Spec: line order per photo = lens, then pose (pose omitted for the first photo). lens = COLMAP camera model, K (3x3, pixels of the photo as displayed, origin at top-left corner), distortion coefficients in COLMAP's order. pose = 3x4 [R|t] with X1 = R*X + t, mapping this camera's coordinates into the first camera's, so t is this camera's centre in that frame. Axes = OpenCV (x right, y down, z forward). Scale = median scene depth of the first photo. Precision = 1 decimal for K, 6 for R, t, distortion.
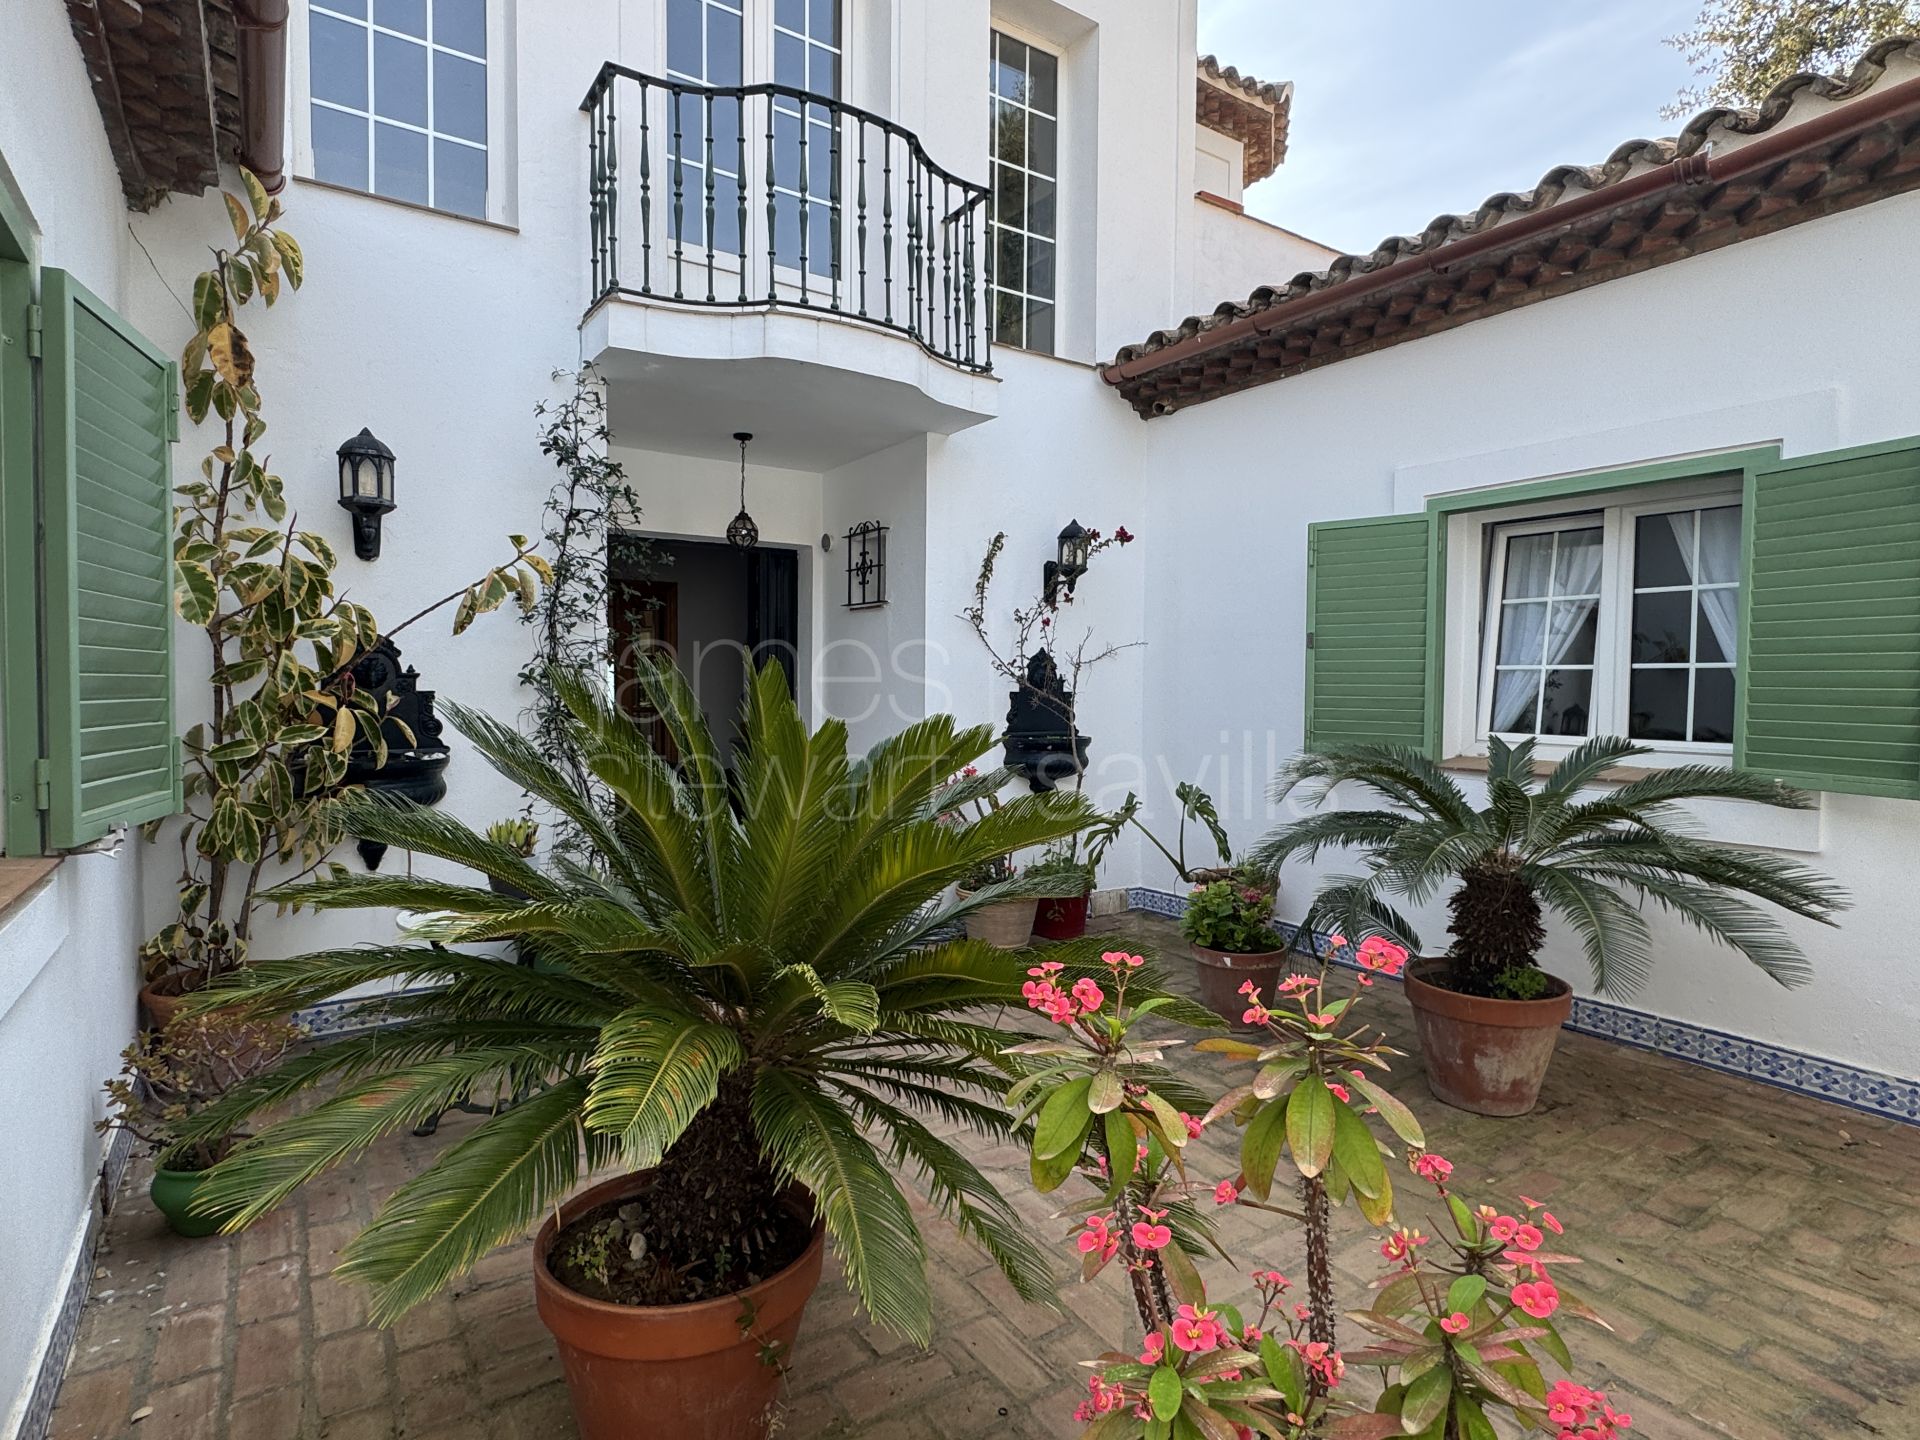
lens RADIAL K [[1038.4, 0, 966.5], [0, 1038.4, 713.7], [0, 0, 1]] dist [-0.002348, 0.000629]
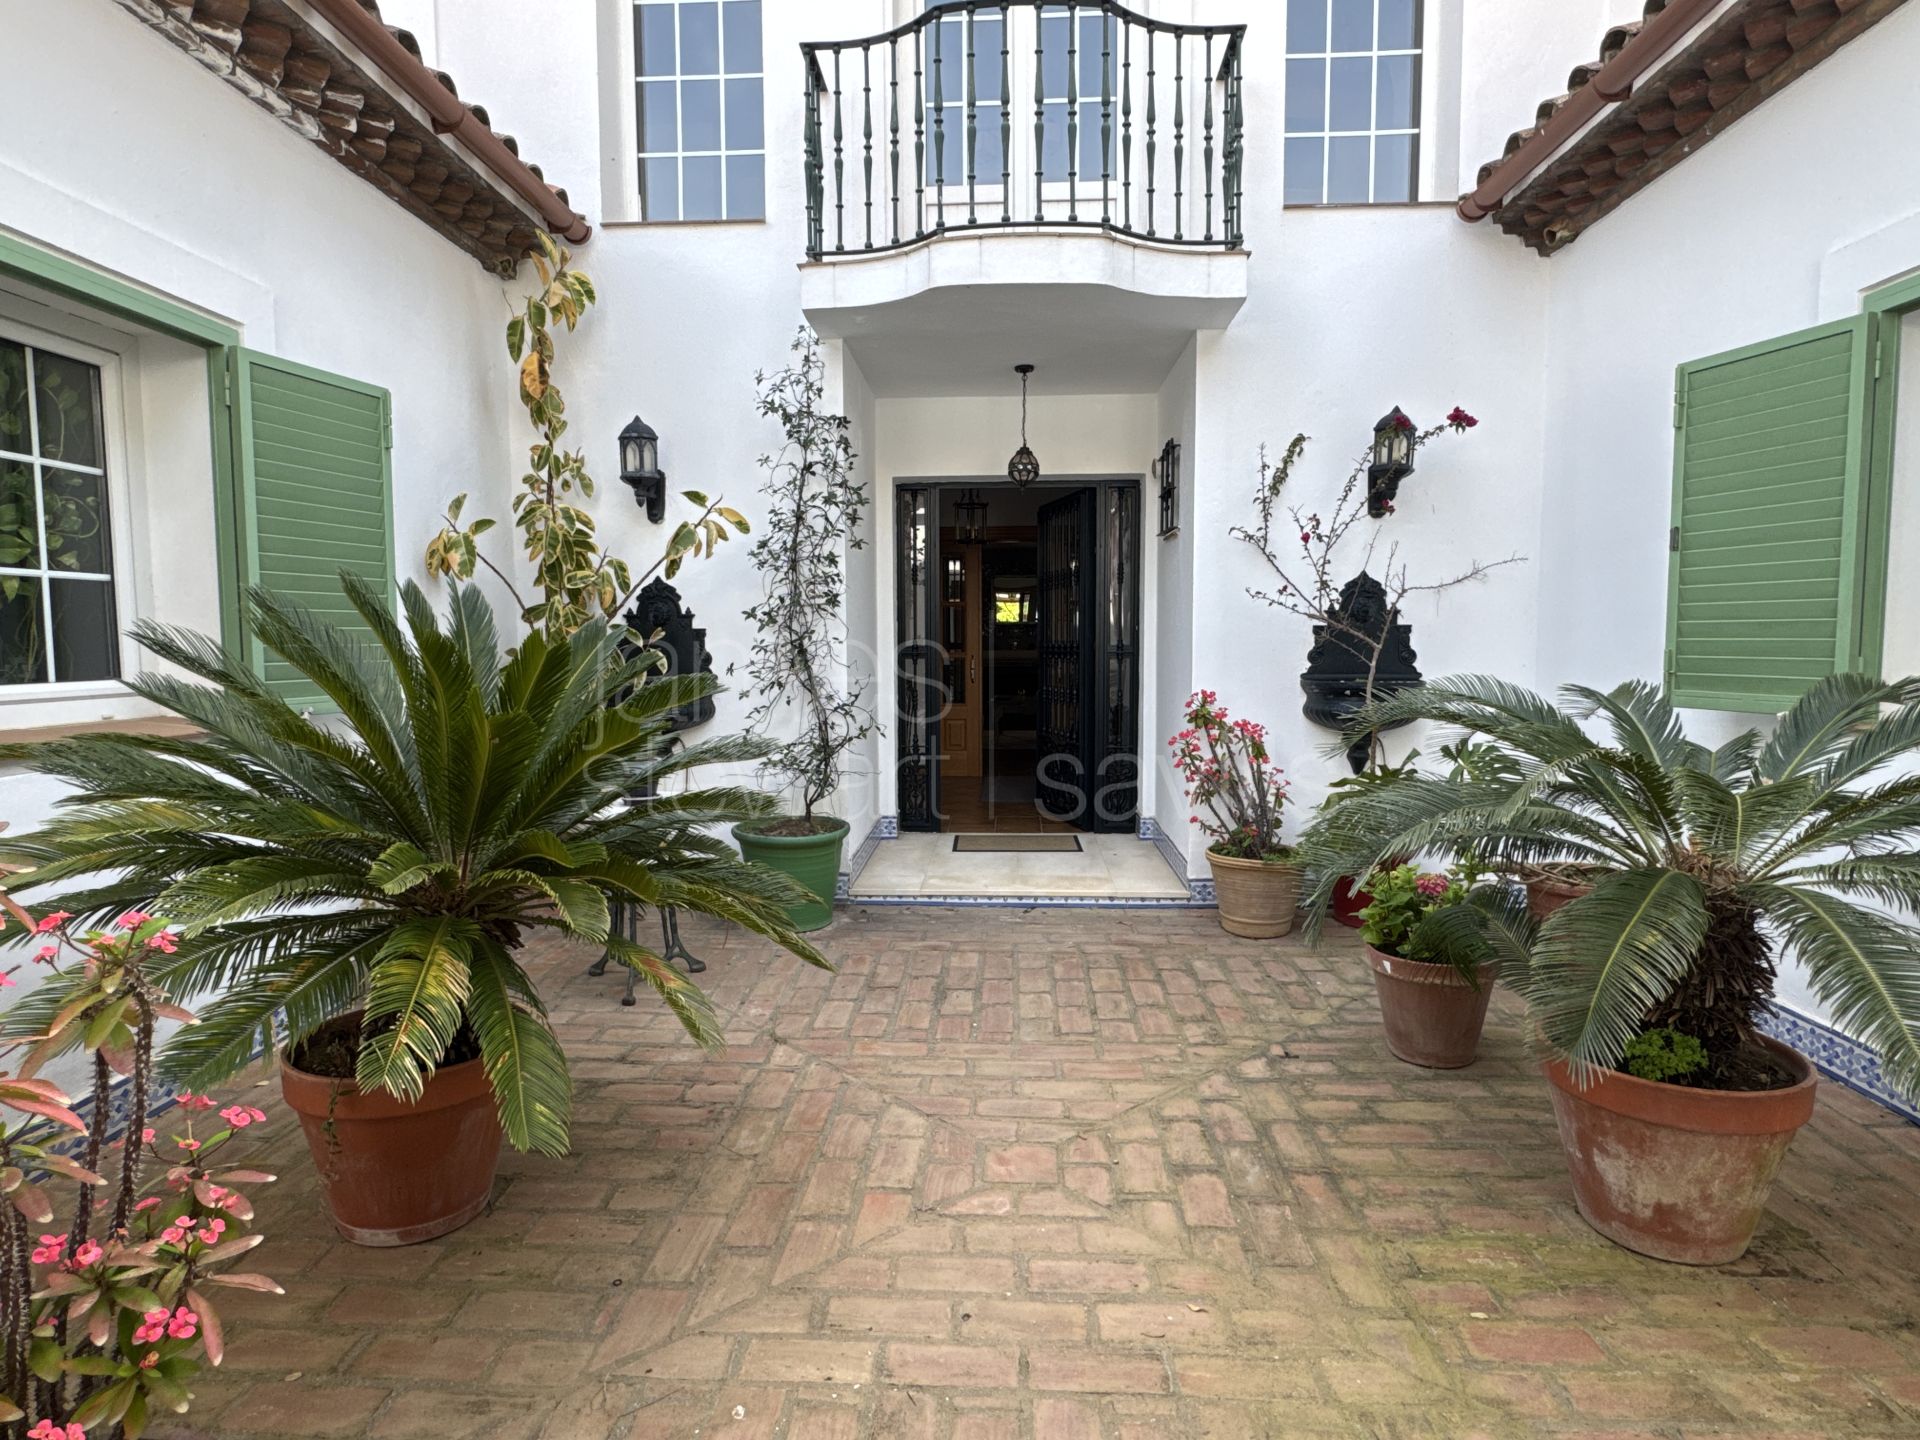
lens RADIAL K [[1088.7, 0, 960.0], [0, 1088.7, 720.0], [0, 0, 1]] dist [-0.006586, -0.001927]
pose [[0.788576, 0.034579, -0.613964, 0.402318], [-0.008067, 0.998914, 0.045898, 0.019106], [0.614884, -0.031241, 0.787998, 0.149262]]
